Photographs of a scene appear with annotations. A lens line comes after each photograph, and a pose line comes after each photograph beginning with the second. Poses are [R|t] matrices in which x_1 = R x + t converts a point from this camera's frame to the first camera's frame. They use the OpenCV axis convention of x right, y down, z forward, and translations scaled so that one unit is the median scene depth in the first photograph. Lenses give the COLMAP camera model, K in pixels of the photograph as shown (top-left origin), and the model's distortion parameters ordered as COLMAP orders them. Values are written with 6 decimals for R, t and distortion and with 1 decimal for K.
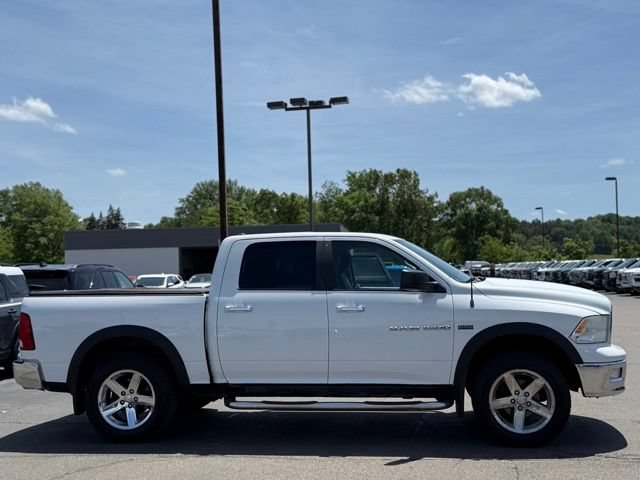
lens RADIAL K [[850.0, 0, 320.0], [0, 850.0, 240.0], [0, 0, 1]] dist [0.096148, -0.012222]
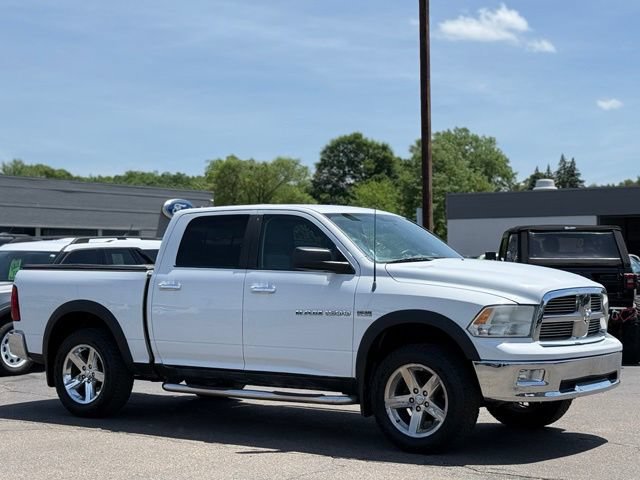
lens RADIAL K [[1219.0, 0, 291.0], [0, 1219.0, 240.0], [0, 0, 1]] dist [0.008351, -0.068431]
pose [[0.879944, 0.008657, -0.474998, 0.668061], [0.005688, 0.999570, 0.028755, -0.009468], [0.475043, -0.028004, 0.879517, -0.130691]]
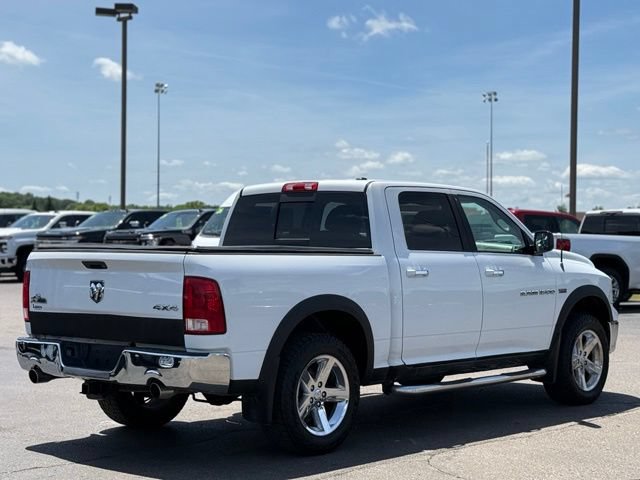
lens RADIAL K [[1252.6, 0, 320.0], [0, 1252.6, 240.0], [0, 0, 1]] dist [0.095548, -0.101320]
pose [[0.539861, 0.019657, 0.841525, -1.154471], [-0.061003, 0.998012, 0.015822, 0.036160], [-0.839541, -0.059877, 0.539987, 0.432524]]
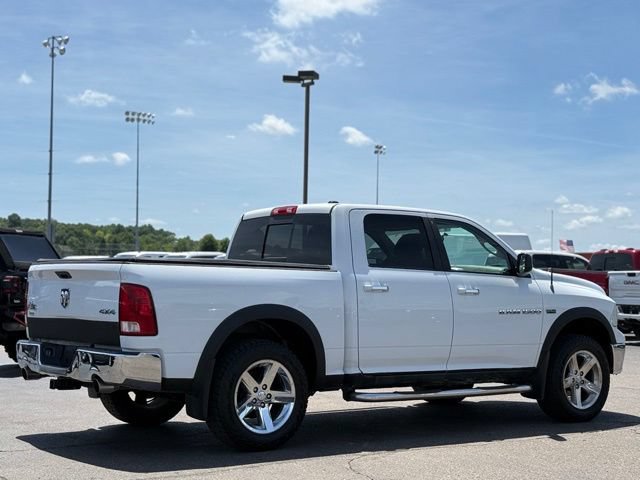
lens RADIAL K [[1129.7, 0, 320.0], [0, 1129.7, 240.0], [0, 0, 1]] dist [0.100081, -0.024632]
pose [[0.696231, 0.056225, 0.715613, -0.972484], [-0.066213, 0.997708, -0.013969, 0.051277], [-0.714758, -0.037657, 0.698358, 0.228953]]
